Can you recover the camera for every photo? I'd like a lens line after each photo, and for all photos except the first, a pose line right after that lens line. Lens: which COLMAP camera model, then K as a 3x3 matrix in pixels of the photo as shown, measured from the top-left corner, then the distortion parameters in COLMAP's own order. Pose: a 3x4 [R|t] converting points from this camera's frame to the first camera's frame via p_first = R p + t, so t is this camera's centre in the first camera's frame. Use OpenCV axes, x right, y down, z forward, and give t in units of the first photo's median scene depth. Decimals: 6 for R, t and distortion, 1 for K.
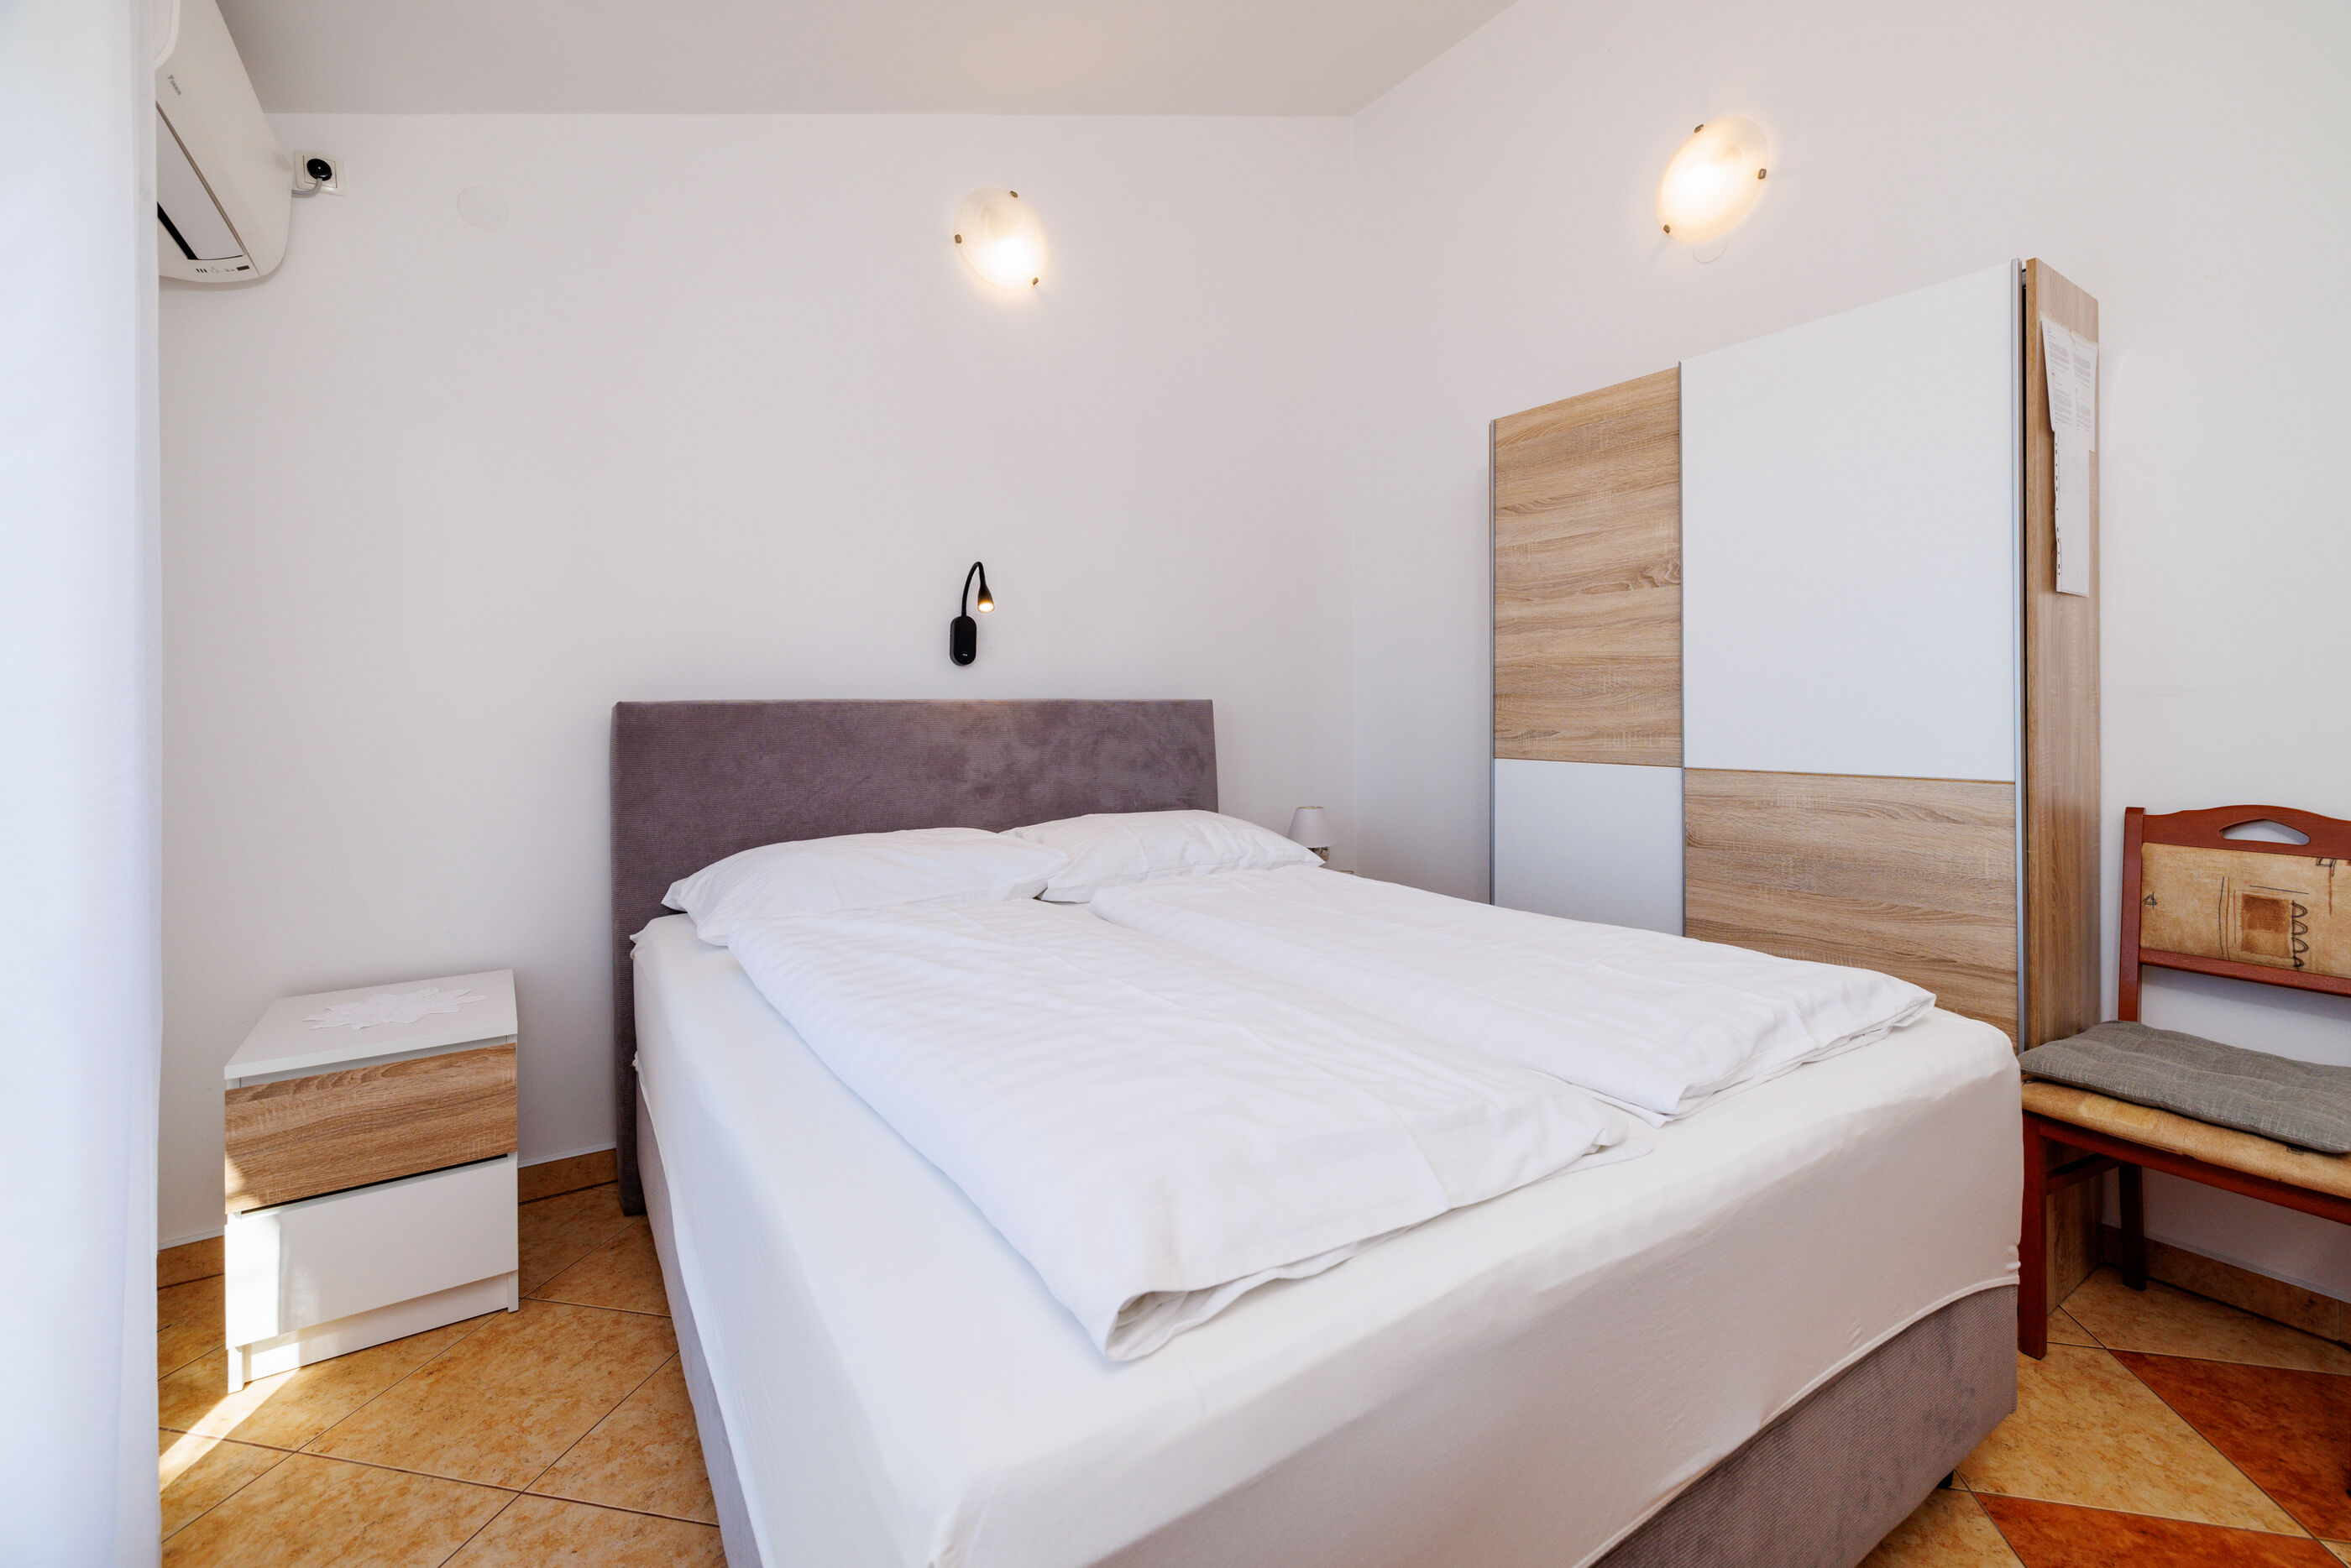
lens RADIAL K [[1003.2, 0, 1183.0], [0, 1003.2, 711.9], [0, 0, 1]] dist [0.001882, 0.000050]
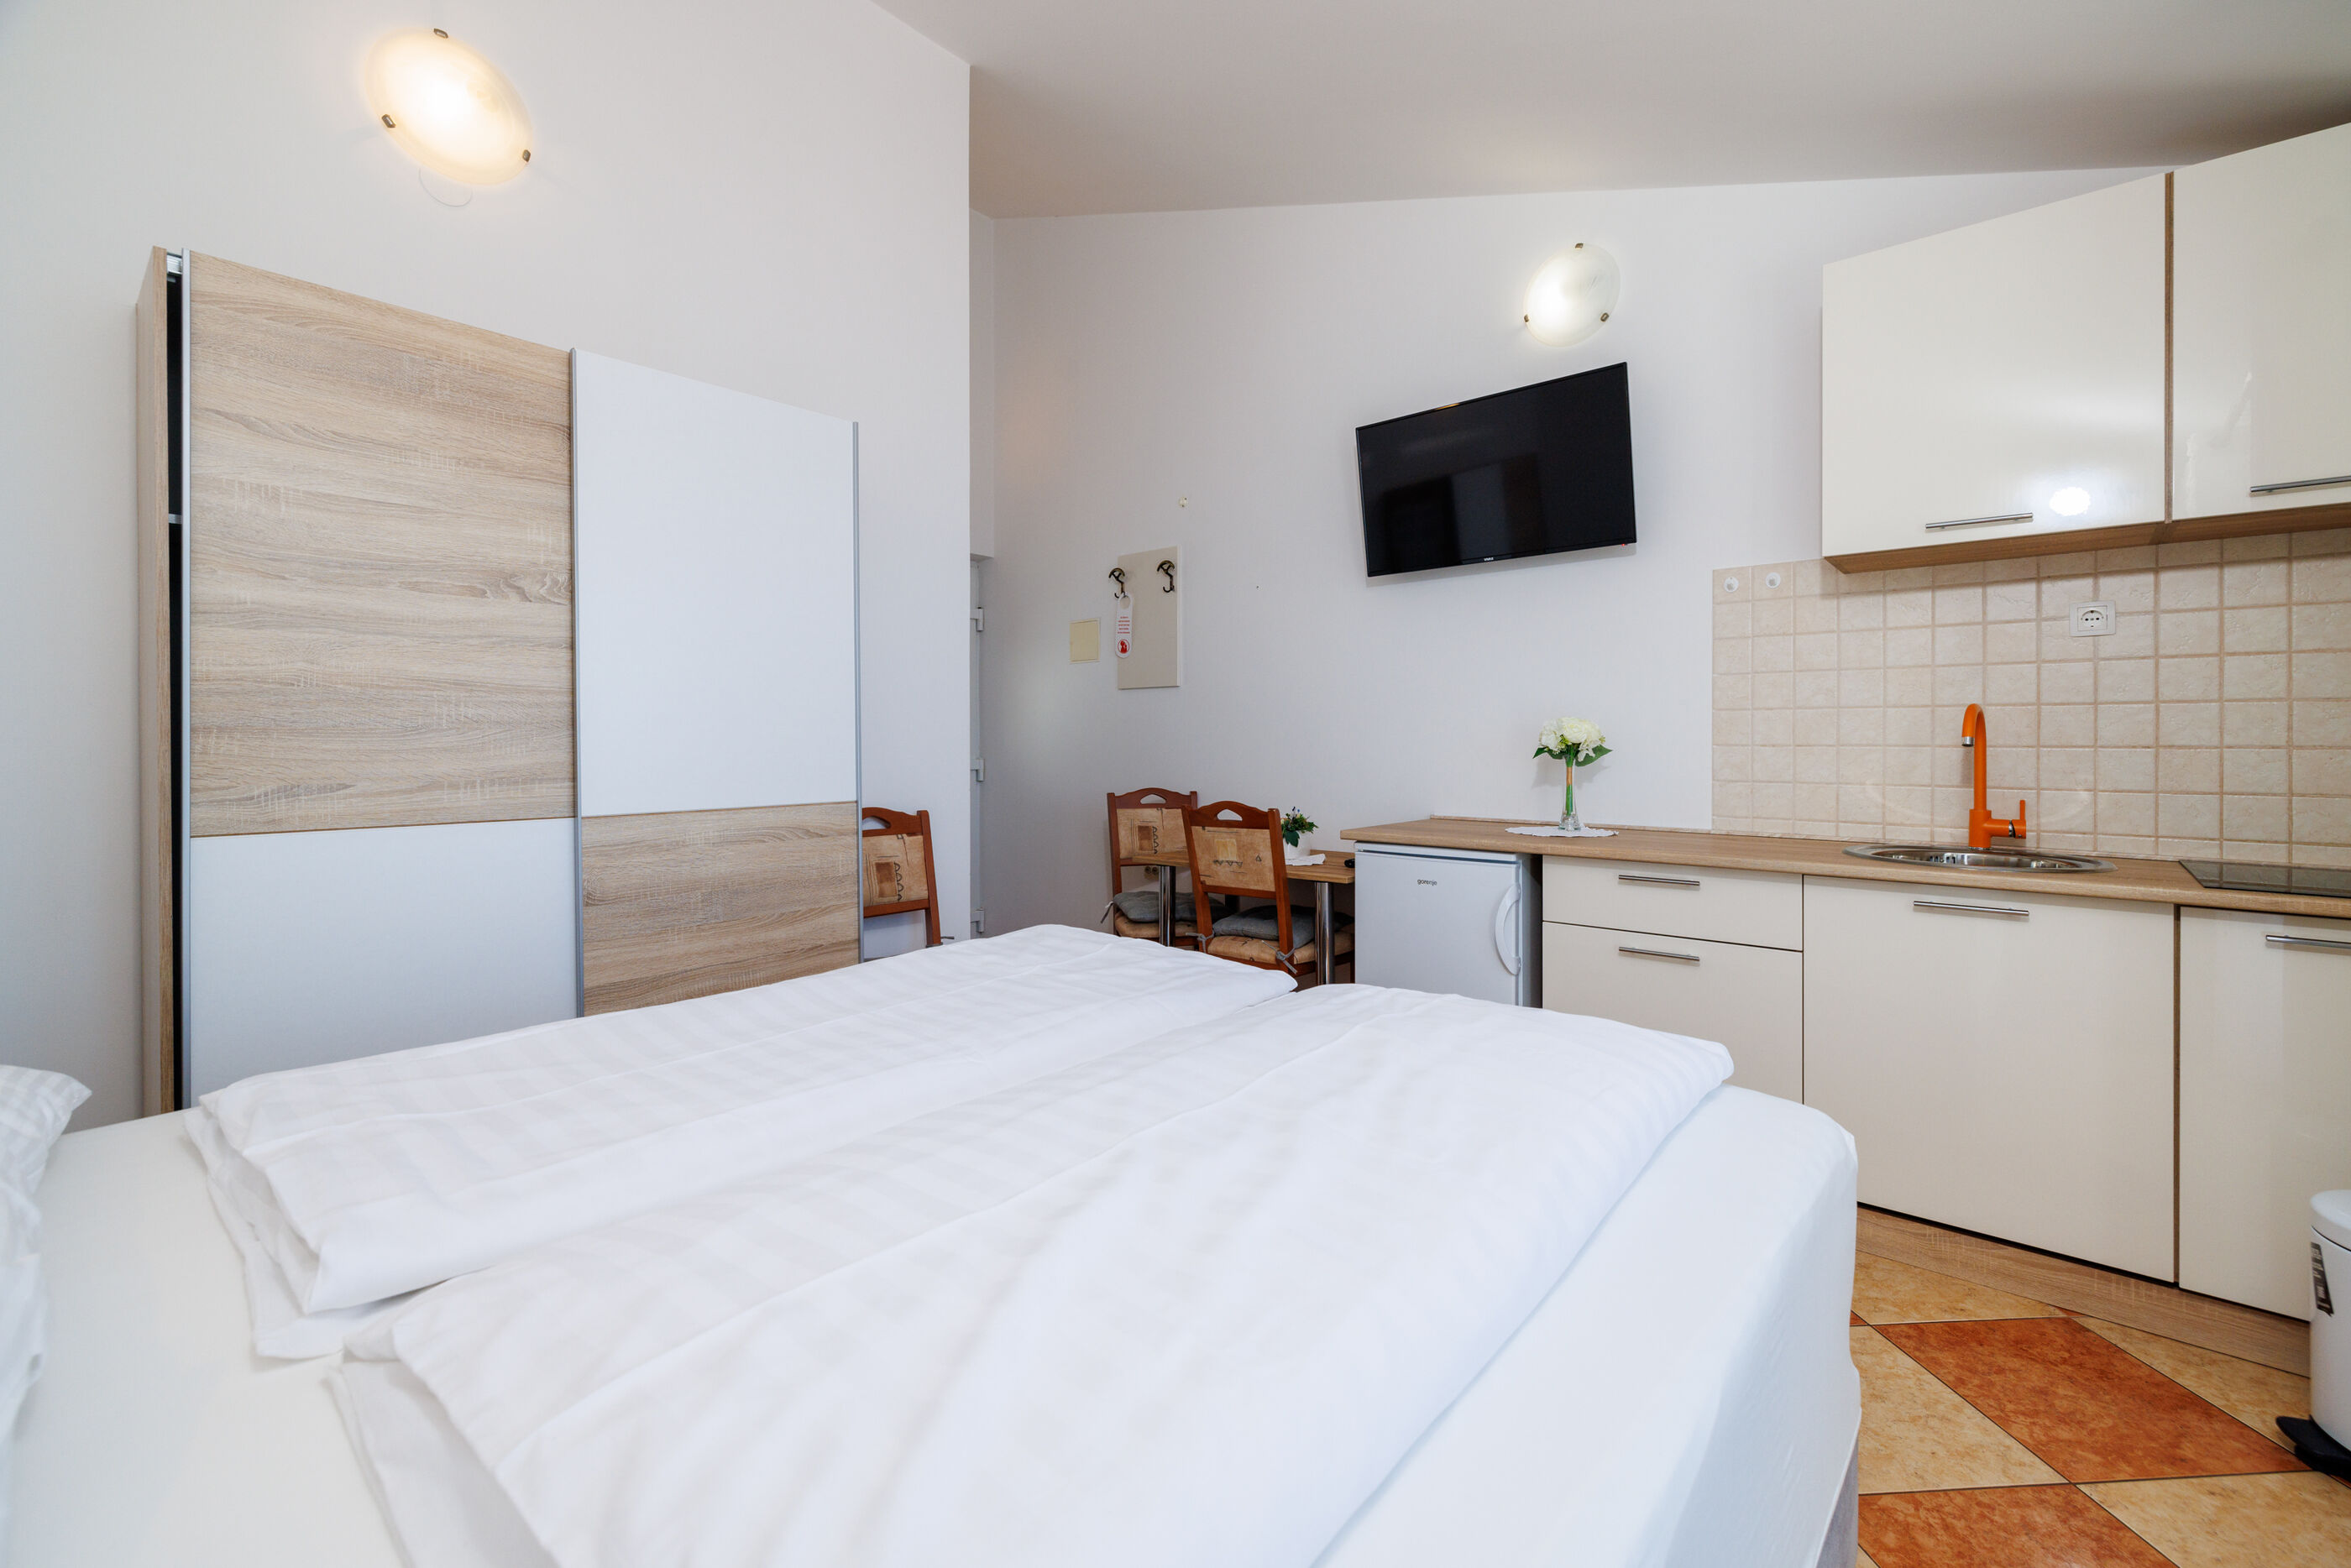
lens RADIAL K [[989.1, 0, 1198.2], [0, 989.1, 742.5], [0, 0, 1]] dist [0.000720, 0.000022]
pose [[-0.273029, 0.005181, 0.961992, -0.454784], [0.008693, 0.999958, -0.002918, -0.001916], [-0.961966, 0.007566, -0.273063, 0.692502]]
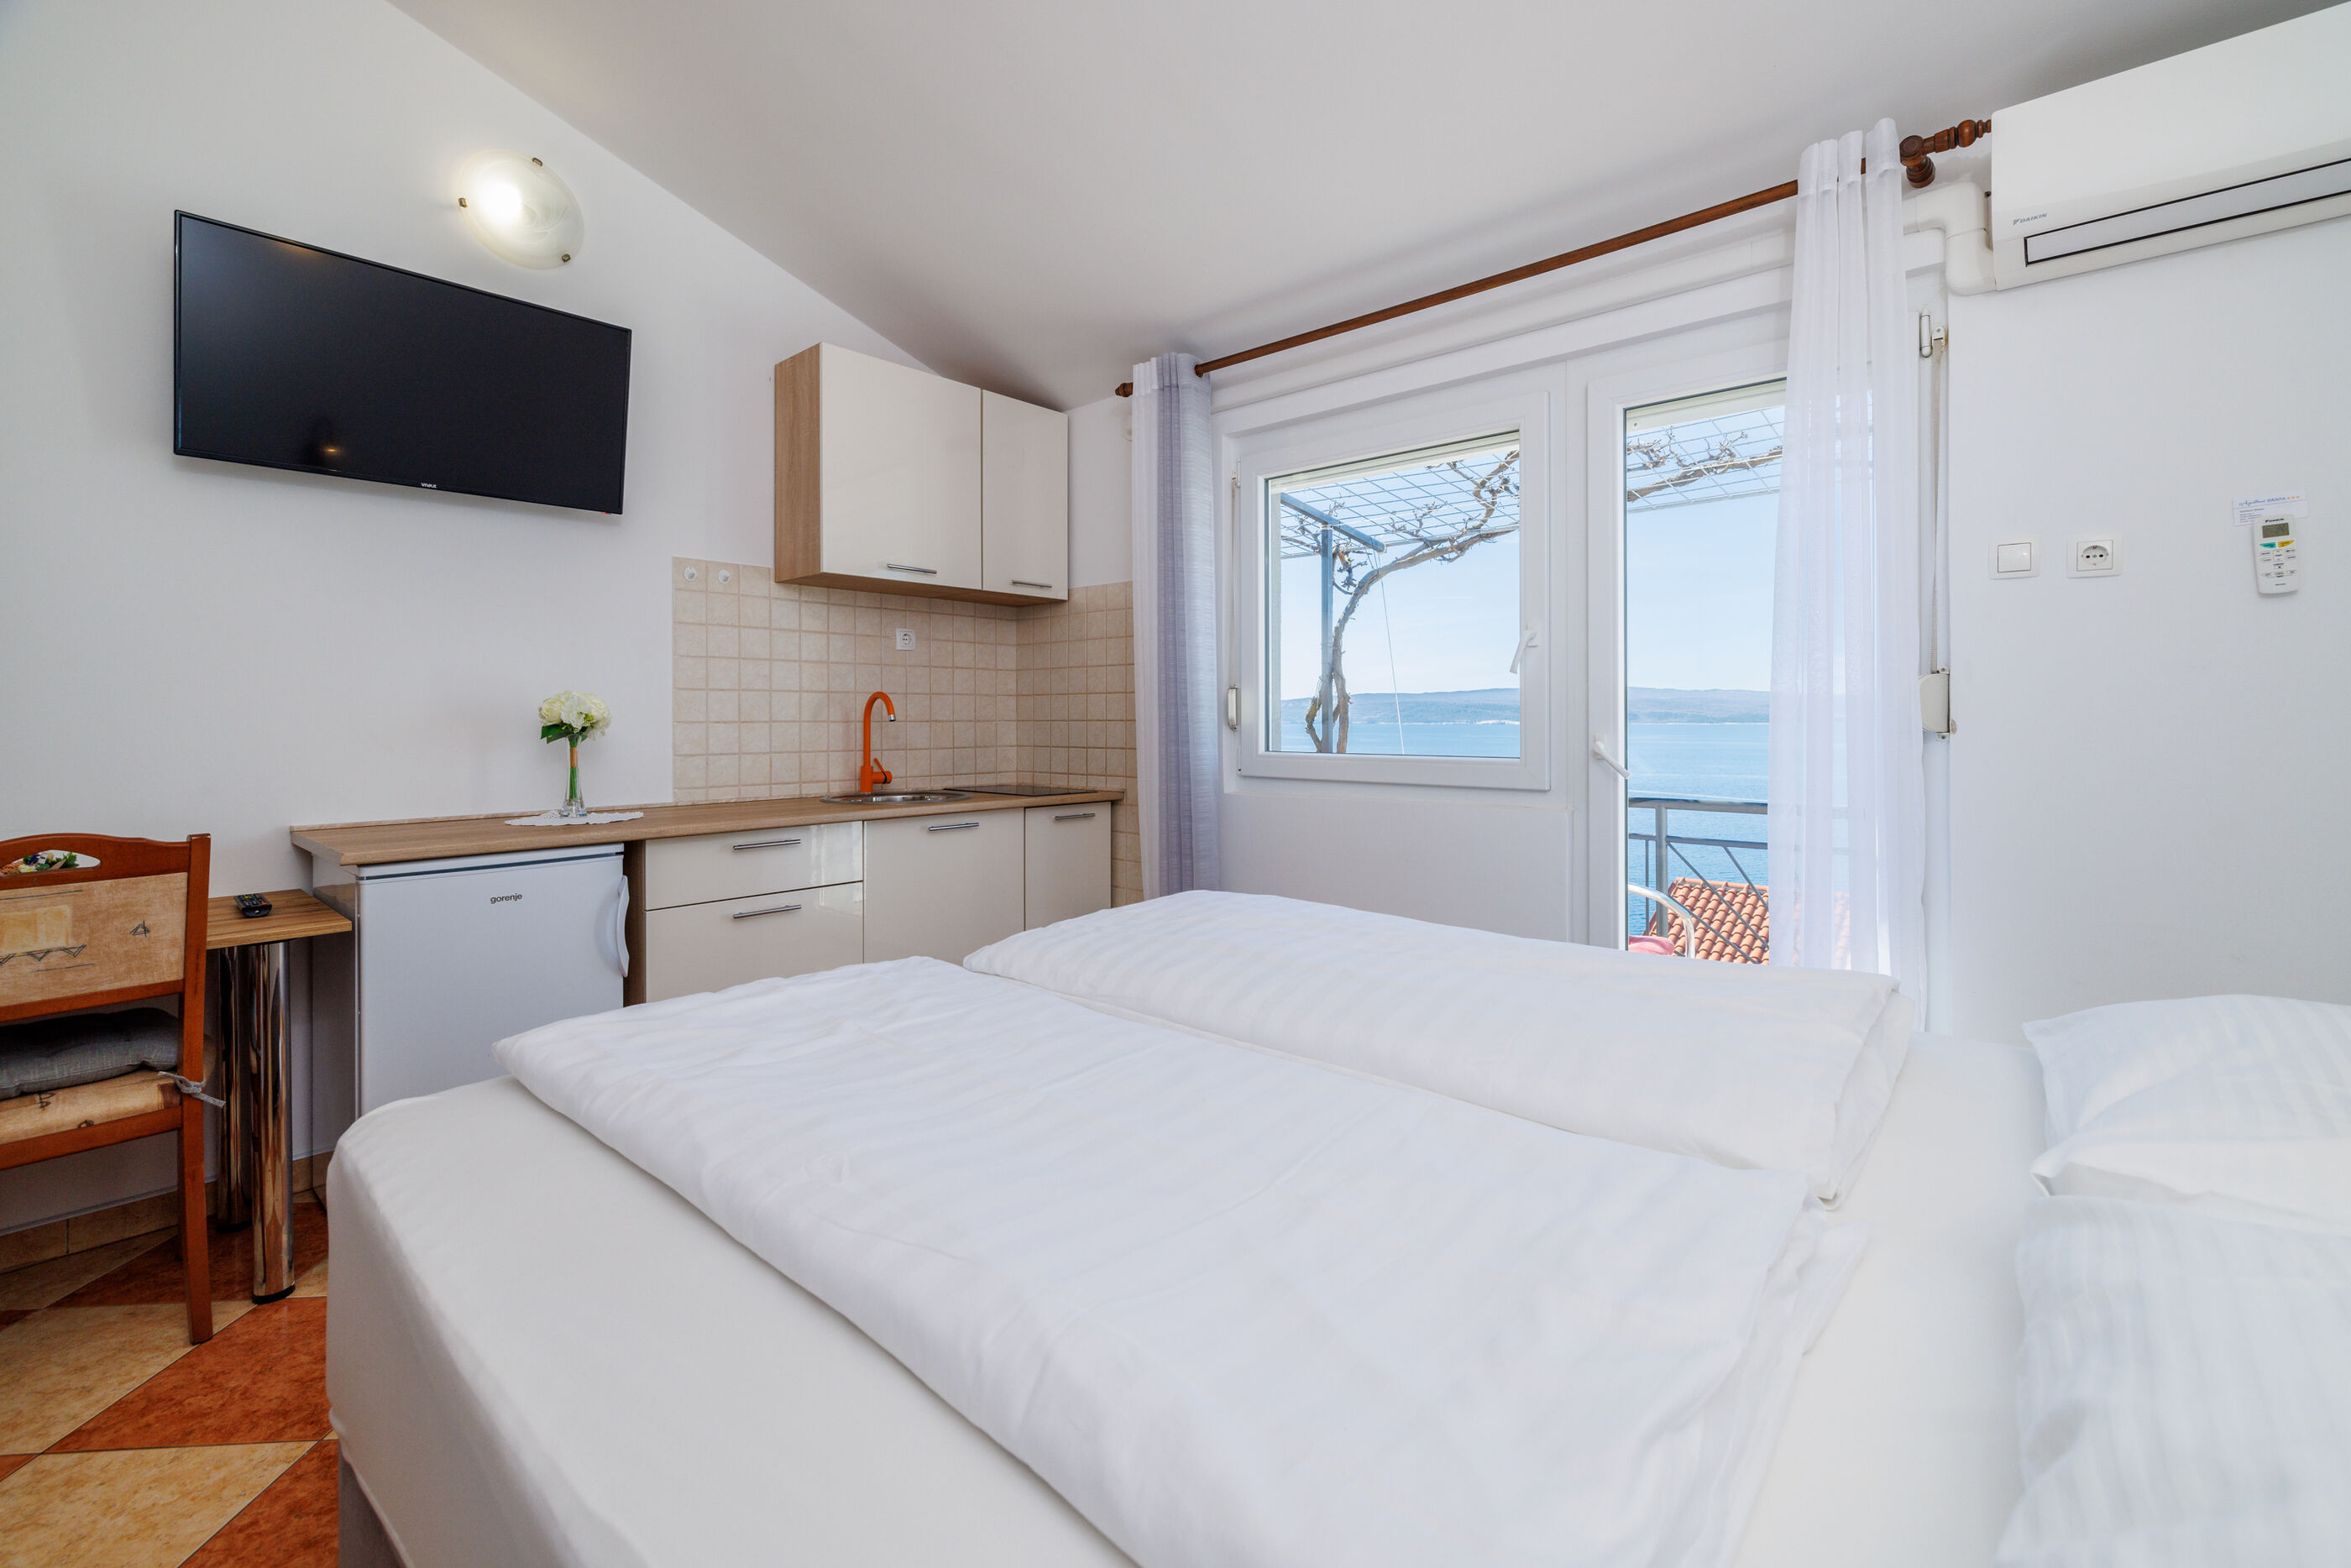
lens RADIAL K [[1003.2, 0, 1183.0], [0, 1003.2, 711.9], [0, 0, 1]] dist [0.001882, 0.000050]
pose [[-0.965388, 0.009020, -0.260662, 0.219999], [0.008815, 0.999959, 0.001955, -0.007043], [0.260669, -0.000411, -0.965428, 1.170173]]
